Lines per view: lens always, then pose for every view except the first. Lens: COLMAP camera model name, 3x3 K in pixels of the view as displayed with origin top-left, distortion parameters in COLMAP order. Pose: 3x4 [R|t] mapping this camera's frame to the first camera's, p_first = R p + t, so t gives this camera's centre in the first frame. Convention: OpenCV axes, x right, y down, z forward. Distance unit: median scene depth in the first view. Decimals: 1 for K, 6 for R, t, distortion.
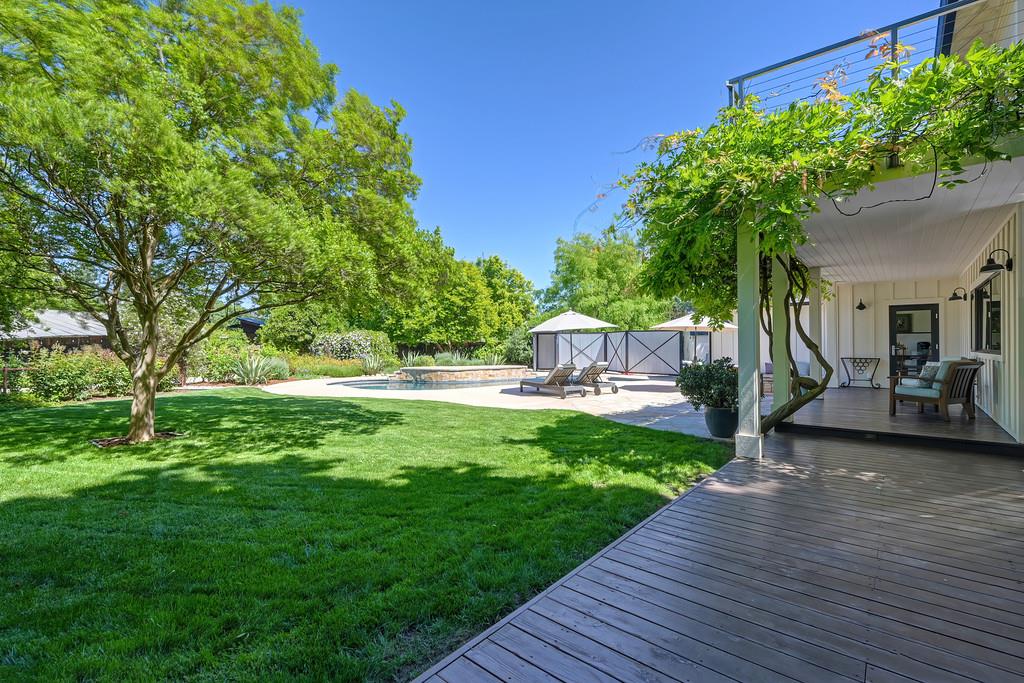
lens RADIAL K [[462.7, 0, 512.0], [0, 462.7, 341.5], [0, 0, 1]] dist [0.000455, -0.000642]
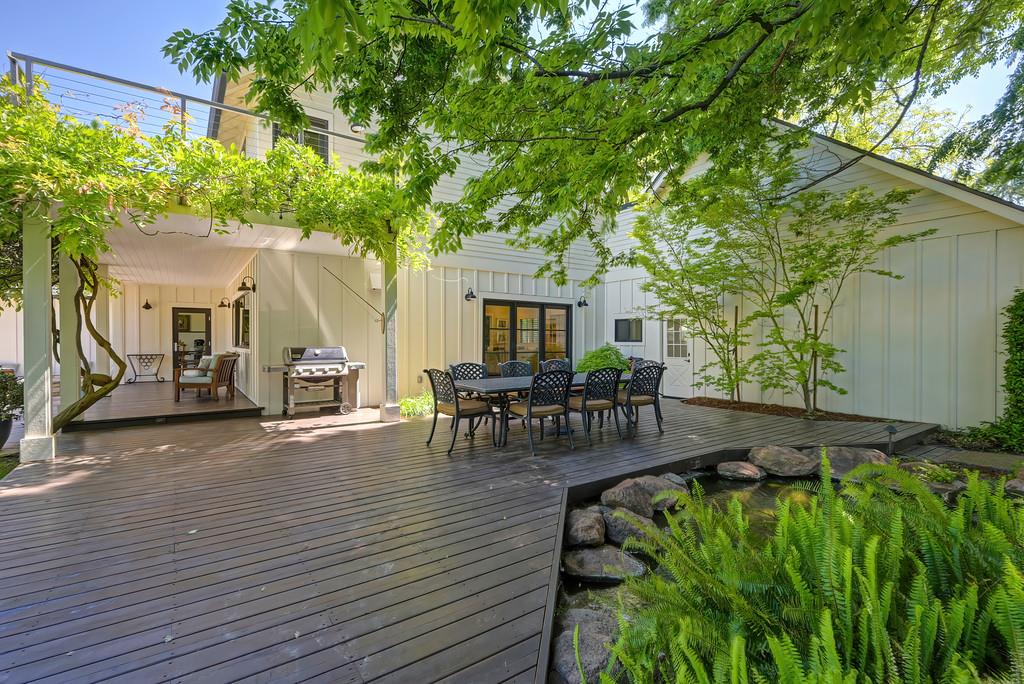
lens RADIAL K [[462.7, 0, 512.0], [0, 462.7, 342.0], [0, 0, 1]] dist [0.000455, -0.000642]
pose [[0.244368, -0.001688, 0.969681, -0.120497], [-0.005698, 0.999979, 0.003177, -0.001948], [-0.969666, -0.006302, 0.244353, -0.124282]]
